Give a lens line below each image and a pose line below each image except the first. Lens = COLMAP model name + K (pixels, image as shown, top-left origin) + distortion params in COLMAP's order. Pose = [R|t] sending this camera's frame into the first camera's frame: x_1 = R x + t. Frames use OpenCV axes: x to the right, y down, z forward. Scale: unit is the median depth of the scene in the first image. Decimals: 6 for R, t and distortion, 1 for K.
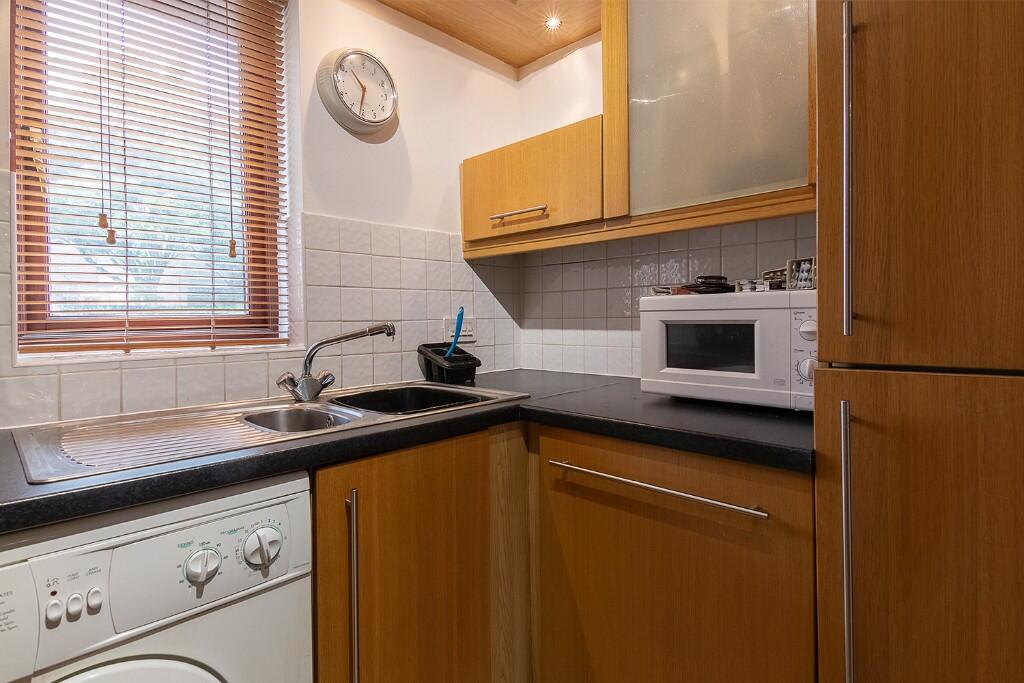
lens RADIAL K [[553.2, 0, 641.9], [0, 553.2, 323.8], [0, 0, 1]] dist [0.026814, -0.001306]
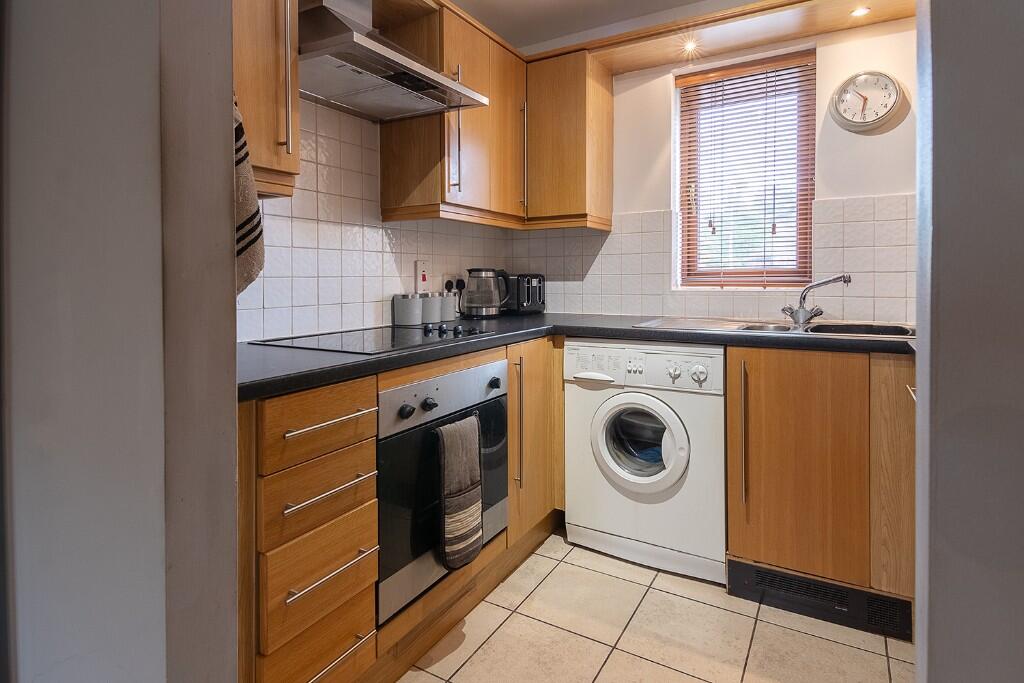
lens RADIAL K [[527.3, 0, 508.0], [0, 527.3, 272.2], [0, 0, 1]] dist [-0.002351, -0.000153]
pose [[0.192940, 0.003283, -0.981205, 0.675637], [-0.004495, 0.999987, 0.002462, -0.005236], [0.981200, 0.003936, 0.192952, -0.085625]]
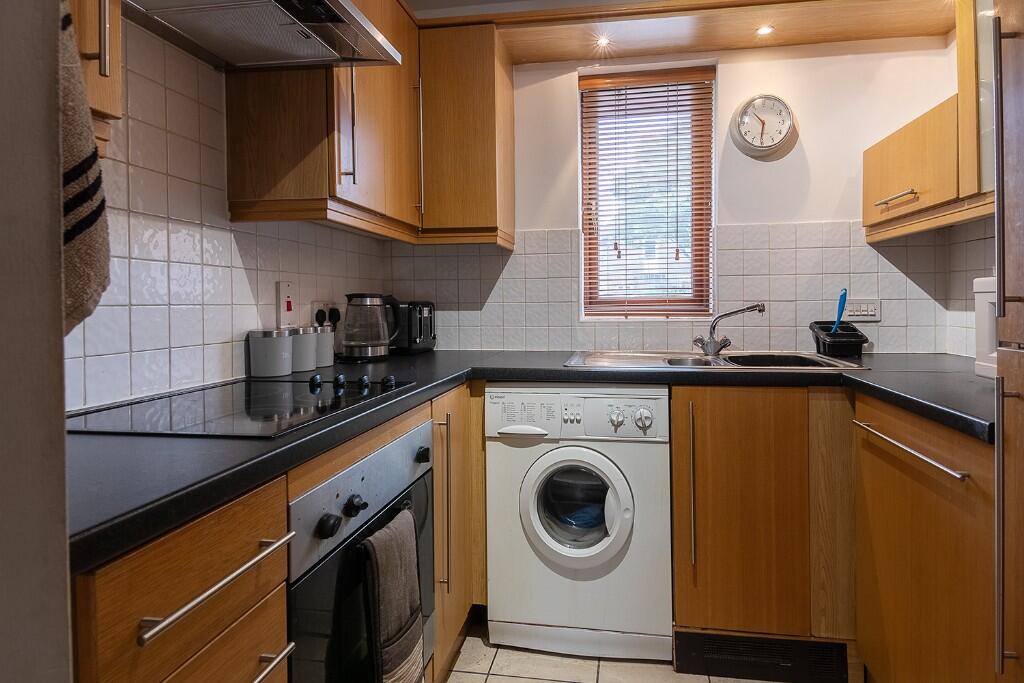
lens RADIAL K [[567.8, 0, 517.0], [0, 567.8, 307.7], [0, 0, 1]] dist [0.008950, -0.000577]
pose [[0.507476, 0.015907, -0.861519, 0.417097], [-0.009377, 0.999872, 0.012938, -0.001448], [0.861615, 0.001513, 0.507560, -0.192186]]
